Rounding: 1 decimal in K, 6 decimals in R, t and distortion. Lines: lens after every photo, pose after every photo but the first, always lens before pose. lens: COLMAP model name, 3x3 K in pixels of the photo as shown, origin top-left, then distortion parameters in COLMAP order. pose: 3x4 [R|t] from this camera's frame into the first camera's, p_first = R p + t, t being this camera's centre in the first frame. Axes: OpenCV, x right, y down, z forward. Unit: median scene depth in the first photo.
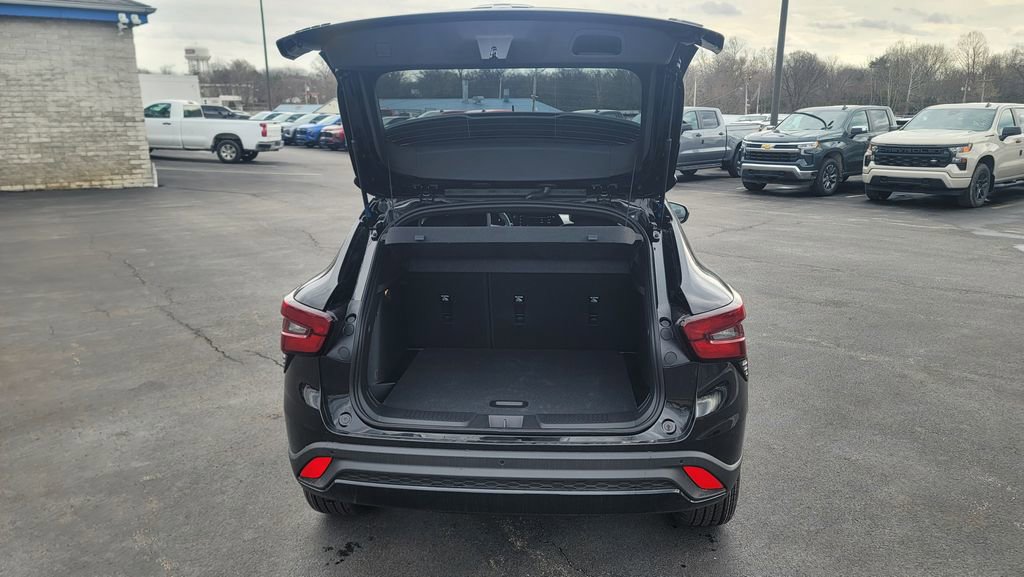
lens RADIAL K [[761.3, 0, 511.0], [0, 761.3, 295.5], [0, 0, 1]] dist [0.068397, -0.048152]
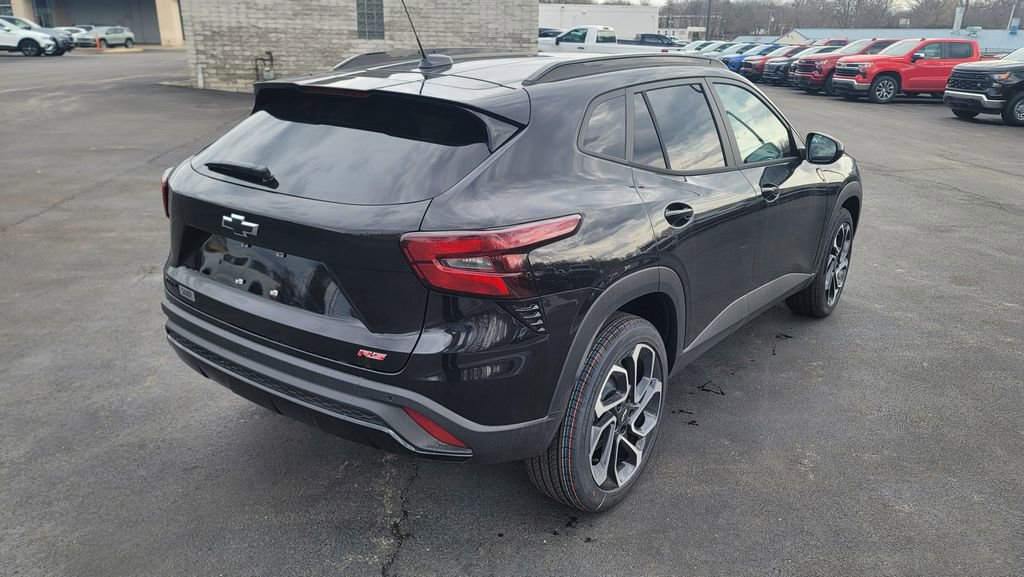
lens RADIAL K [[761.3, 0, 517.0], [0, 761.3, 287.3], [0, 0, 1]] dist [0.068397, -0.048152]
pose [[0.843346, 0.187883, -0.503455, 0.169696], [-0.151743, 0.982021, 0.112292, -0.005167], [0.515501, -0.018305, 0.856694, 0.077037]]
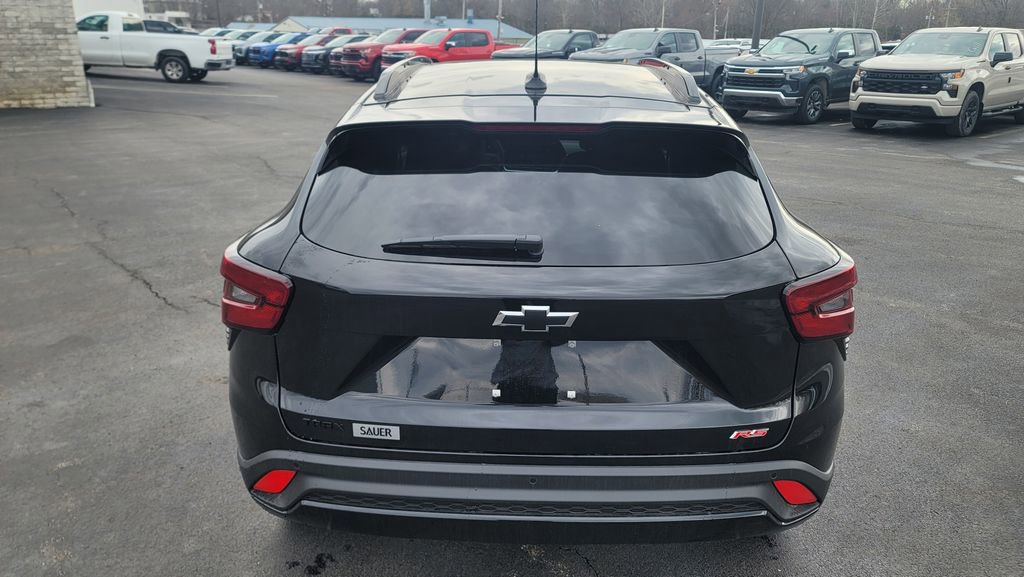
lens RADIAL K [[761.3, 0, 517.0], [0, 761.3, 279.1], [0, 0, 1]] dist [0.068397, -0.048152]
pose [[0.998433, -0.002416, 0.055905, -0.015135], [-0.001610, 0.997414, 0.071857, -0.005894], [-0.055934, -0.071834, 0.995847, 0.064391]]
